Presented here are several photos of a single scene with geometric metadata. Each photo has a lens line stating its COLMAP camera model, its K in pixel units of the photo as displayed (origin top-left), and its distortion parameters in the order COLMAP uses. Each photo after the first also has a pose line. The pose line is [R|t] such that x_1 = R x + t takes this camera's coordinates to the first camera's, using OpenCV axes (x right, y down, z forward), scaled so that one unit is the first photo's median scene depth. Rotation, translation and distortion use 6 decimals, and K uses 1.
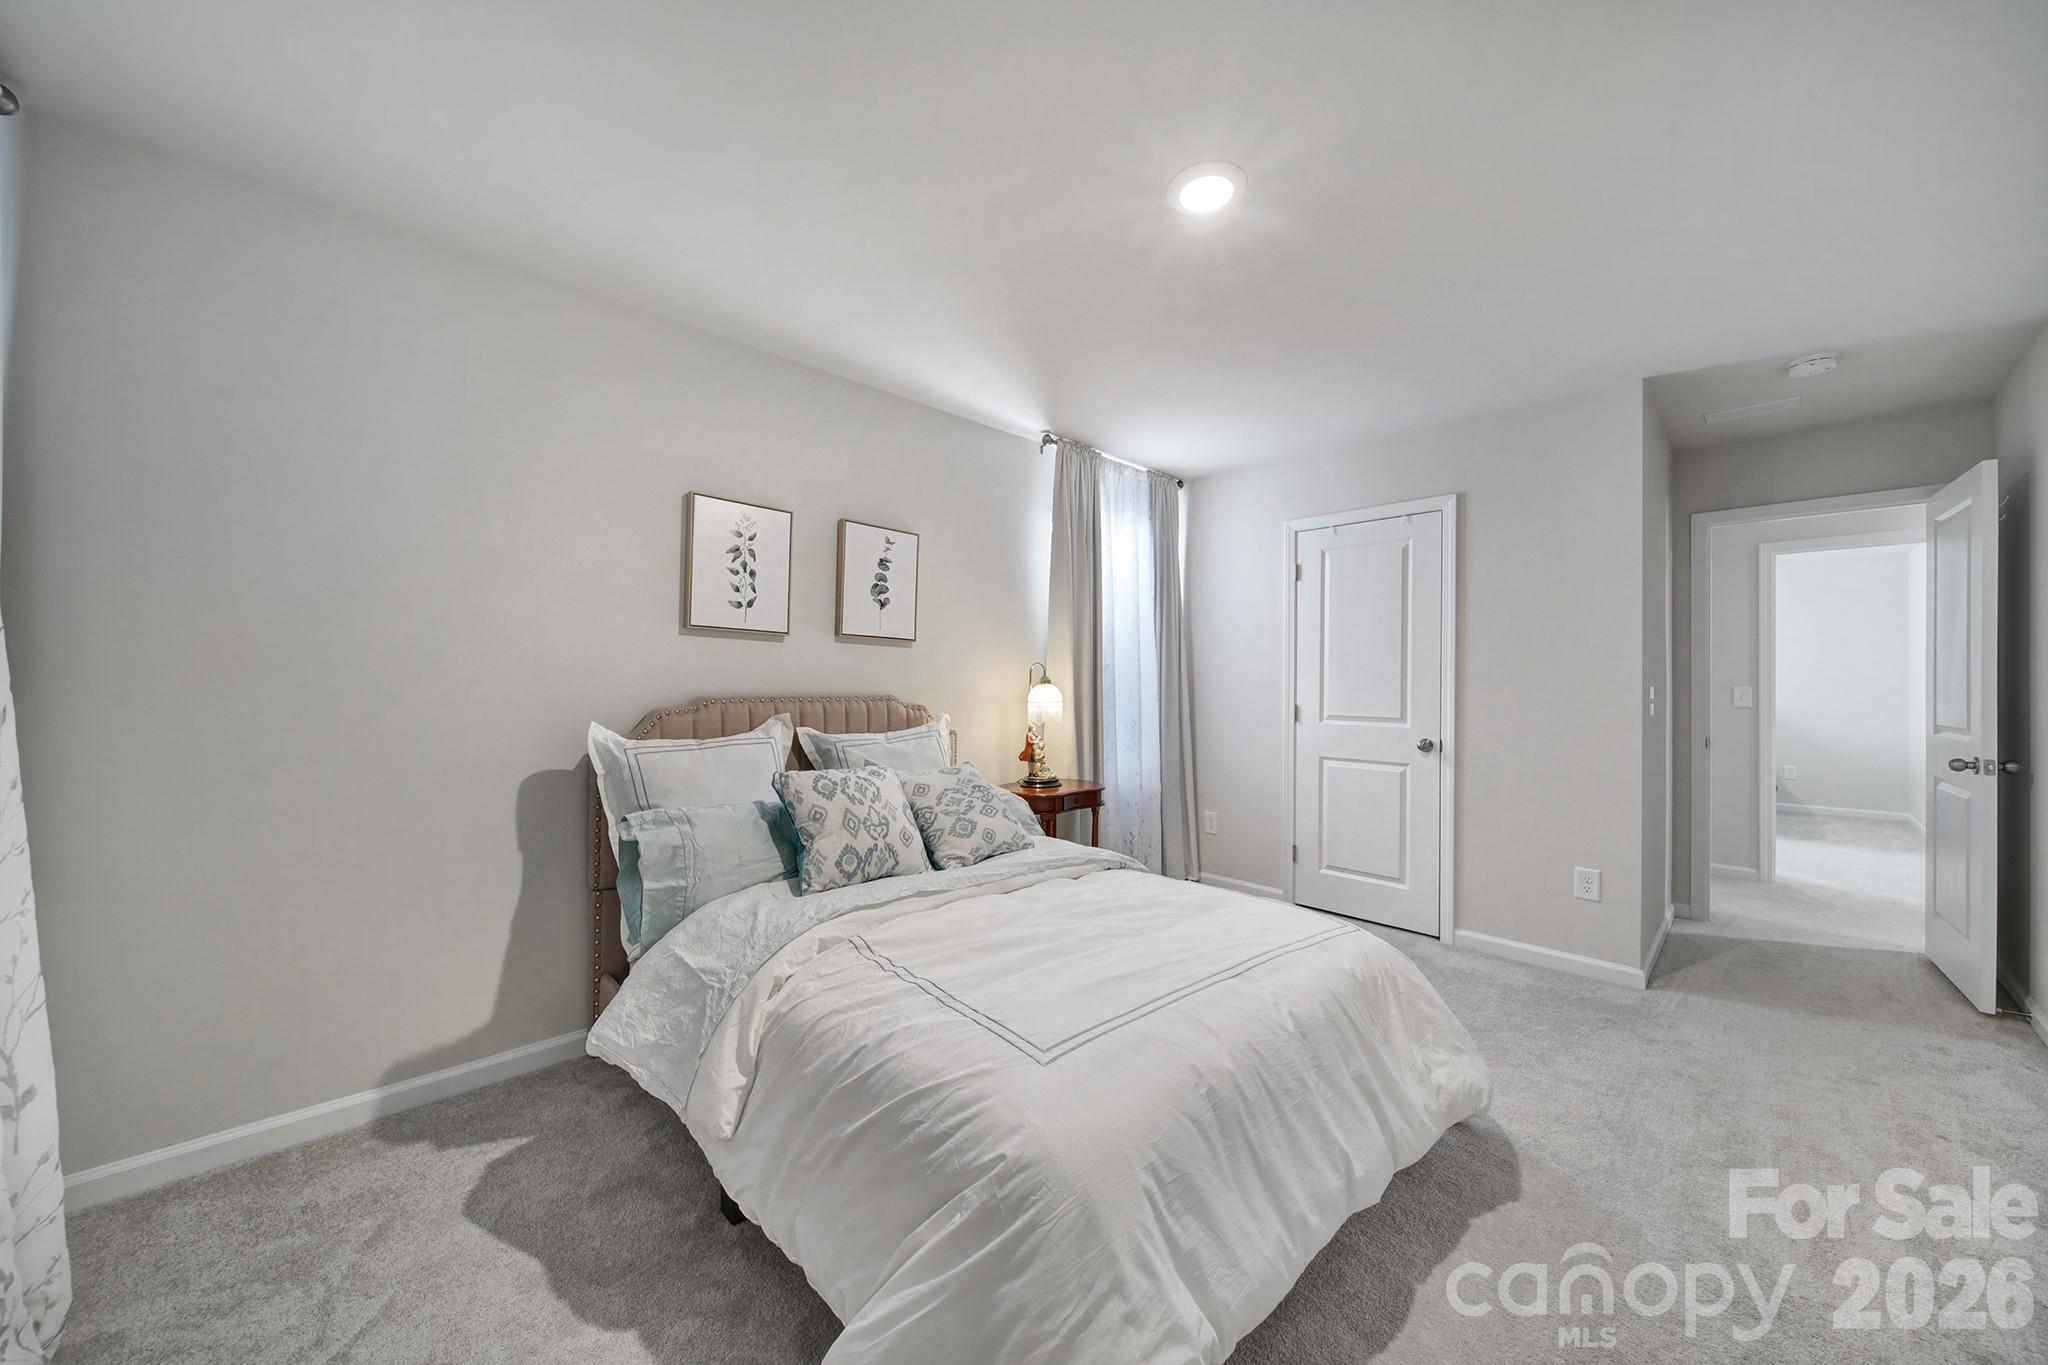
lens RADIAL K [[728.2, 0, 1026.6], [0, 728.2, 678.9], [0, 0, 1]] dist [-0.001627, -0.000171]
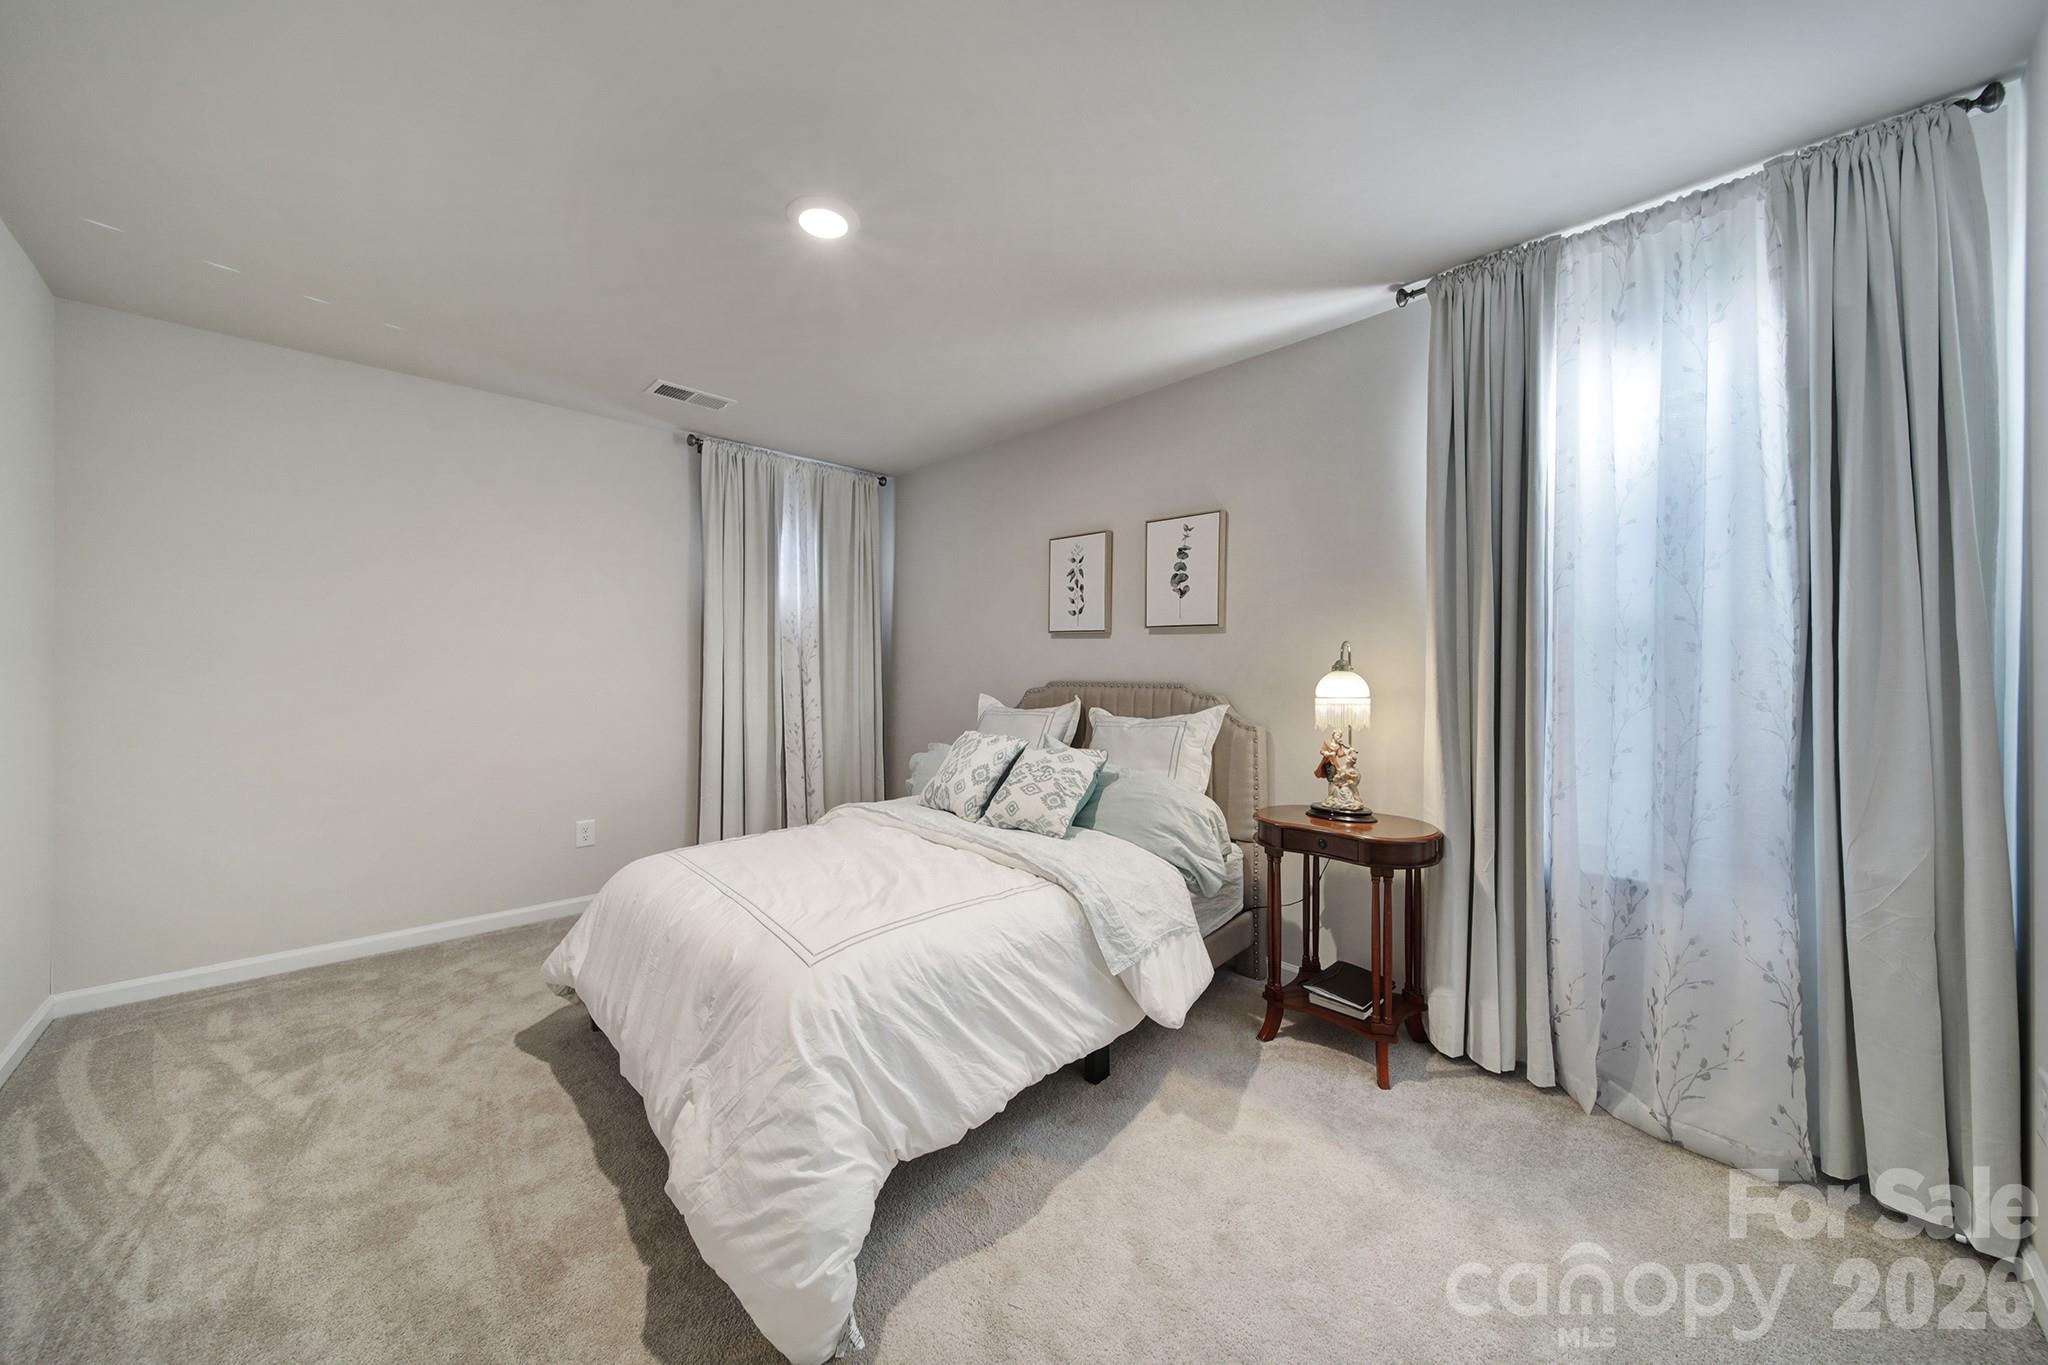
lens RADIAL K [[728.2, 0, 1026.6], [0, 728.2, 678.9], [0, 0, 1]] dist [-0.001627, -0.000171]
pose [[0.000057, -0.001135, -0.999999, 0.810600], [-0.000943, 0.999999, -0.001135, 0.017260], [1.000000, 0.000943, 0.000056, 0.792735]]
